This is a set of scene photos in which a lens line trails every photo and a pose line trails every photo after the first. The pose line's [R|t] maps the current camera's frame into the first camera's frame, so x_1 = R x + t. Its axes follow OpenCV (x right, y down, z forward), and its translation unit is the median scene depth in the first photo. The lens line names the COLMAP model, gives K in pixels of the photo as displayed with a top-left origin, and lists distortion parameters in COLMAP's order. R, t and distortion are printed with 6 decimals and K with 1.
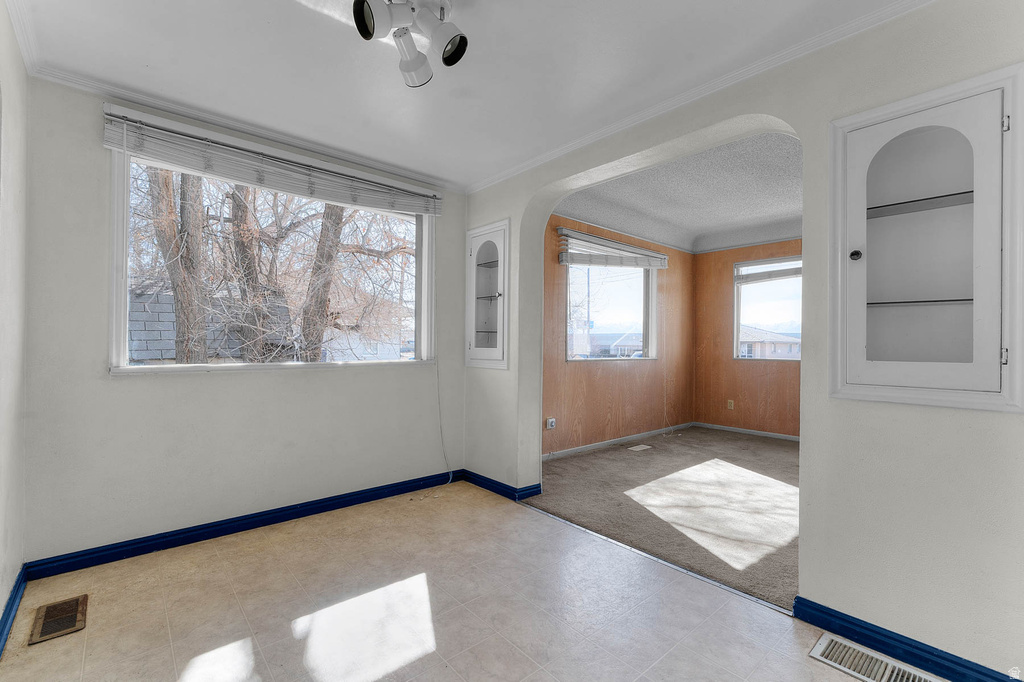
lens RADIAL K [[444.9, 0, 515.7], [0, 444.9, 343.4], [0, 0, 1]] dist [0.000495, -0.000106]
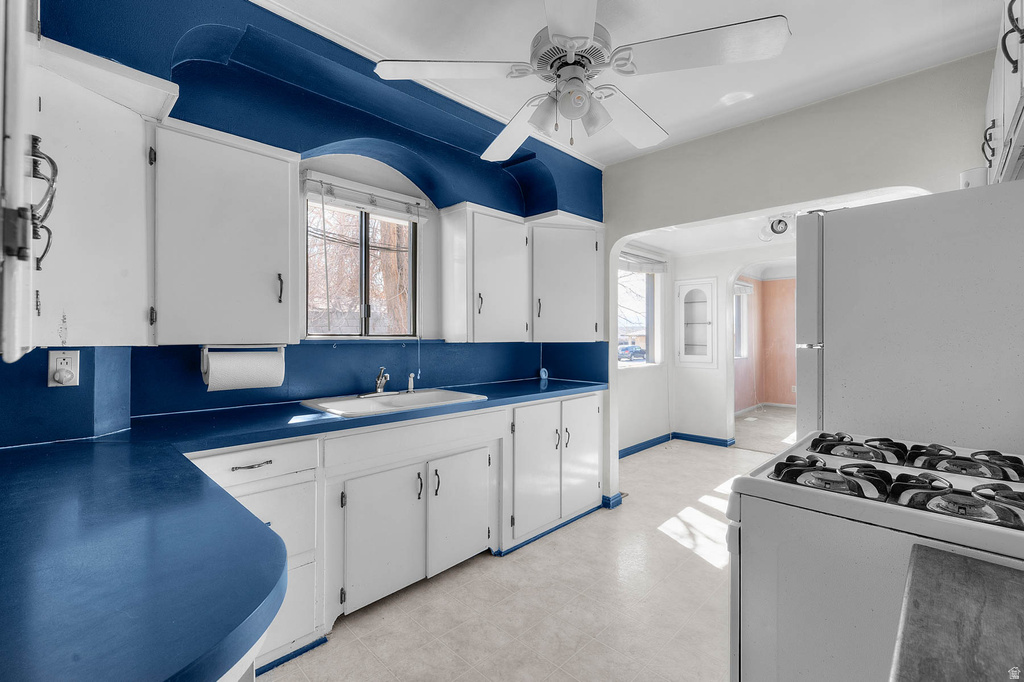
lens RADIAL K [[444.9, 0, 508.4], [0, 444.9, 336.5], [0, 0, 1]] dist [0.000495, -0.000106]
pose [[0.997104, -0.016323, 0.074276, -0.828929], [0.016638, 0.999855, -0.003629, -0.060577], [-0.074206, 0.004854, 0.997231, -0.538003]]
